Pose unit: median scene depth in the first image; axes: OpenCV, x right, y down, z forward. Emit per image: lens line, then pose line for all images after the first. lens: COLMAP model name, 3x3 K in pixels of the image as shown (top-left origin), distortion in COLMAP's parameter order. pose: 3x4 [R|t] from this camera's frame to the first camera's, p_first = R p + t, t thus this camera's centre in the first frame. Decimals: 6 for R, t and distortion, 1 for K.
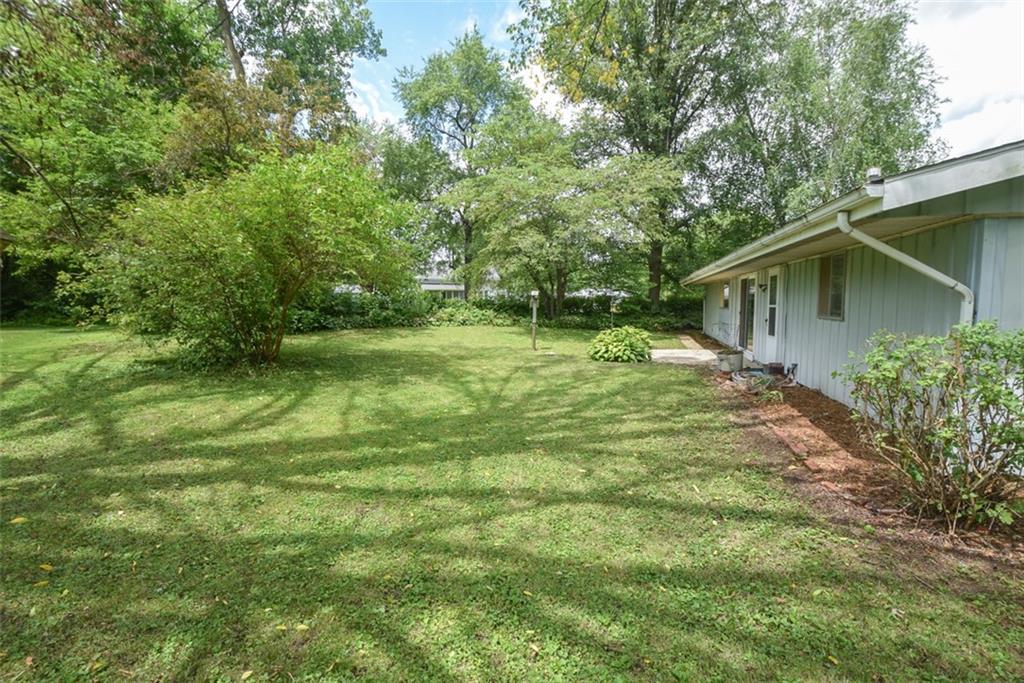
lens RADIAL K [[448.9, 0, 510.8], [0, 448.9, 344.7], [0, 0, 1]] dist [-0.008383, -0.010007]
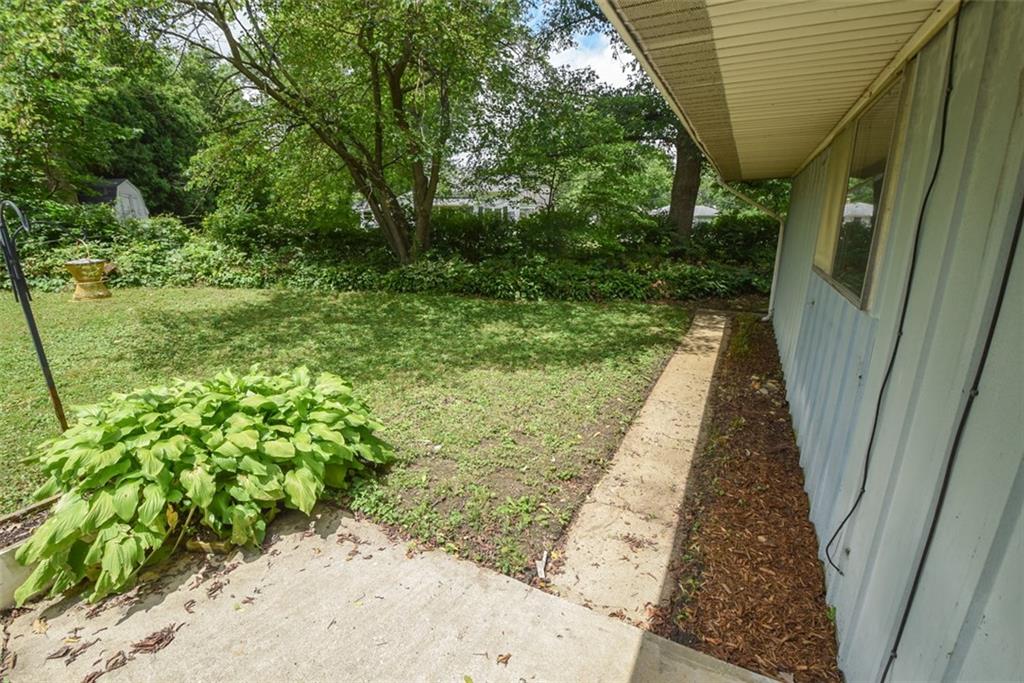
lens RADIAL K [[448.9, 0, 505.1], [0, 448.9, 343.8], [0, 0, 1]] dist [-0.008383, -0.010007]
pose [[0.982431, 0.056270, -0.177938, 0.344516], [-0.024239, 0.983858, 0.177301, -0.078551], [0.185043, -0.169873, 0.967937, 0.733445]]
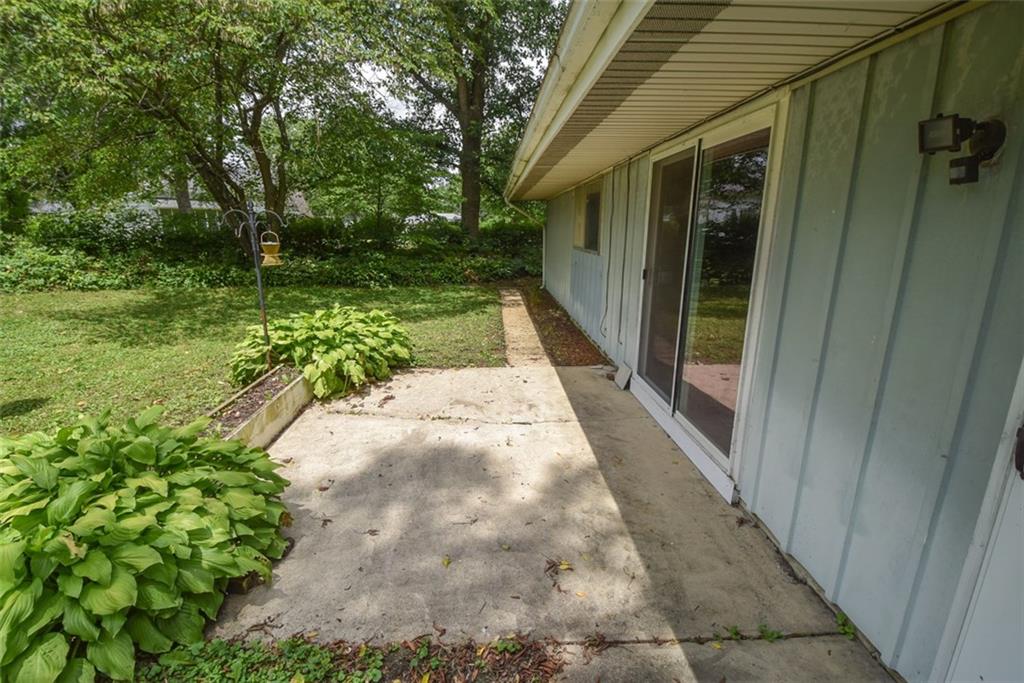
lens RADIAL K [[448.9, 0, 501.4], [0, 448.9, 344.3], [0, 0, 1]] dist [-0.008383, -0.010007]
pose [[0.950905, -0.064604, 0.302665, 0.240793], [0.014329, 0.986111, 0.165468, -0.061534], [-0.309152, -0.153007, 0.938624, 0.561884]]
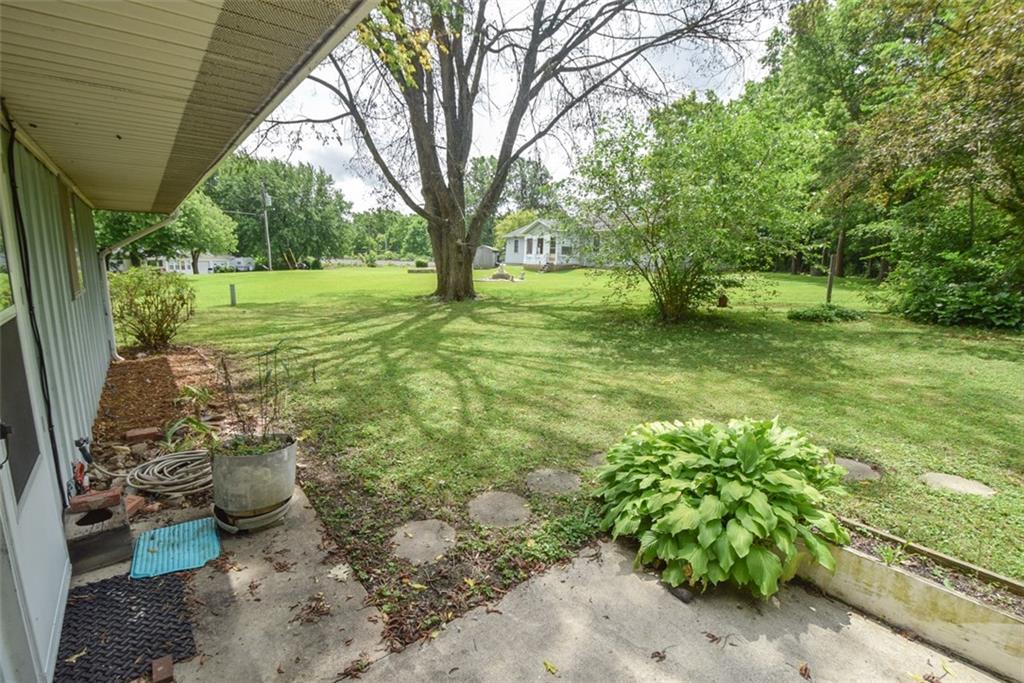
lens RADIAL K [[448.9, 0, 502.5], [0, 448.9, 345.0], [0, 0, 1]] dist [-0.008383, -0.010007]
pose [[-0.578132, 0.146475, -0.802689, 0.335969], [-0.096029, 0.964704, 0.245204, -0.077433], [0.810273, 0.218841, -0.543660, 0.701627]]
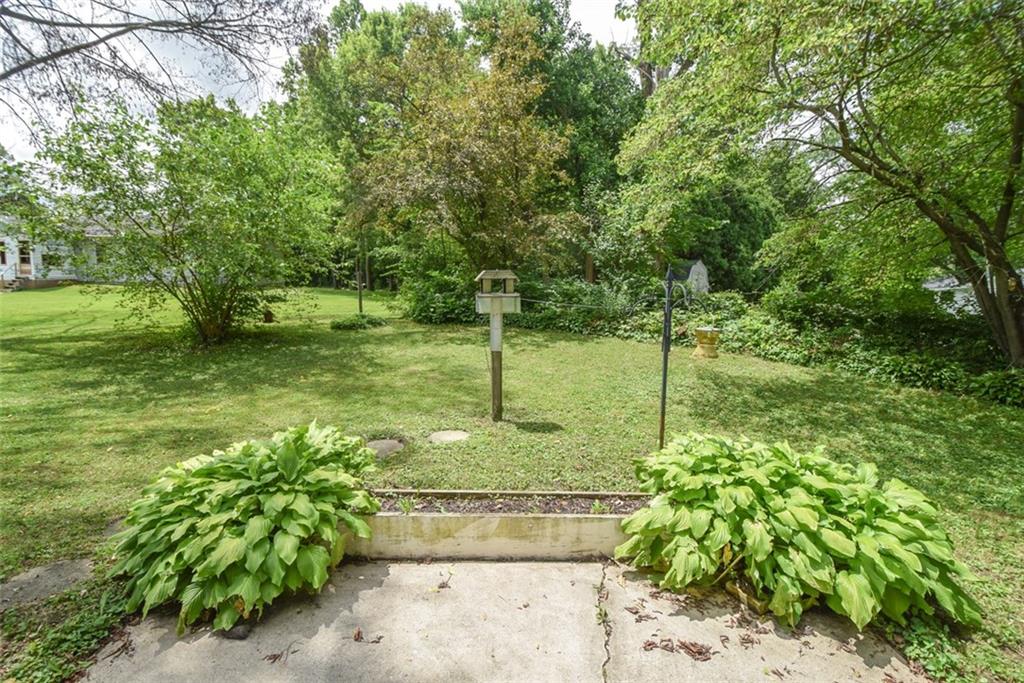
lens RADIAL K [[448.9, 0, 506.4], [0, 448.9, 343.7], [0, 0, 1]] dist [-0.008383, -0.010007]
pose [[0.312131, 0.135016, -0.940396, 0.336973], [-0.120977, 0.987440, 0.101617, -0.078799], [0.942305, 0.082048, 0.324545, 0.711829]]
